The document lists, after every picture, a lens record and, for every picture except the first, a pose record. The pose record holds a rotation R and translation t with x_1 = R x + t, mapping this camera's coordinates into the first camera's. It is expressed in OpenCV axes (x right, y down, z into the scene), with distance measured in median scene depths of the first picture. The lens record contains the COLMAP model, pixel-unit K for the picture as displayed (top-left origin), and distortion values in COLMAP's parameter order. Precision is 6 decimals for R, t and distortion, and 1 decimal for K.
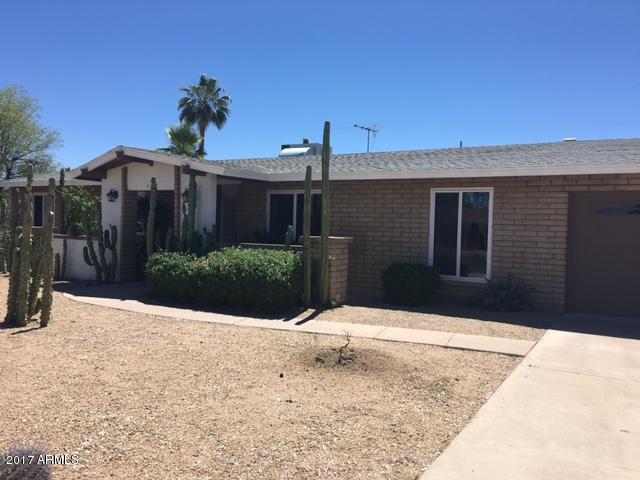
lens RADIAL K [[542.8, 0, 315.8], [0, 542.8, 237.0], [0, 0, 1]] dist [0.079238, -0.133980]
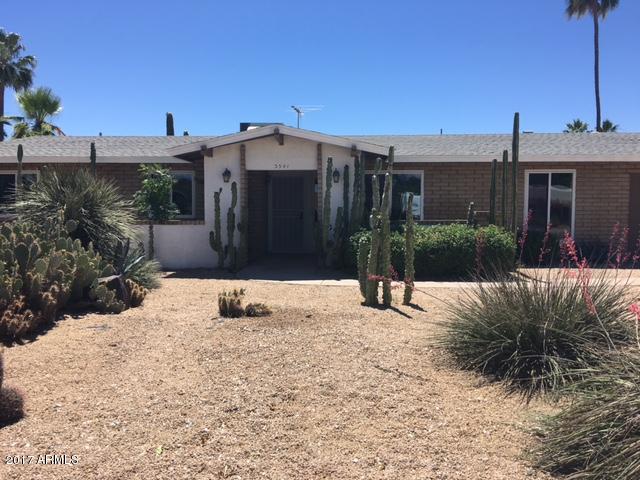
lens RADIAL K [[542.8, 0, 315.8], [0, 542.8, 237.0], [0, 0, 1]] dist [0.079238, -0.133980]
pose [[0.883777, -0.050600, 0.465164, -0.785741], [0.032187, 0.998355, 0.047446, -0.012134], [-0.466800, -0.026959, 0.883952, 0.129534]]
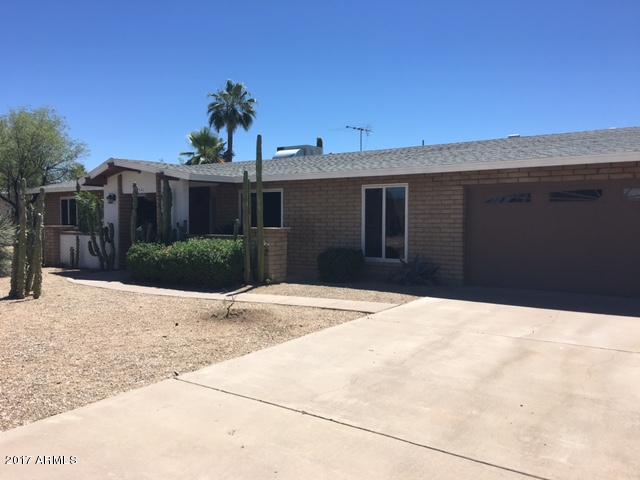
lens RADIAL K [[542.8, 0, 315.8], [0, 542.8, 237.0], [0, 0, 1]] dist [0.079238, -0.133980]
pose [[0.995497, -0.022615, -0.092057, 0.218955], [0.023516, 0.999686, 0.008708, 0.011434], [0.091831, -0.010834, 0.995716, -0.192897]]
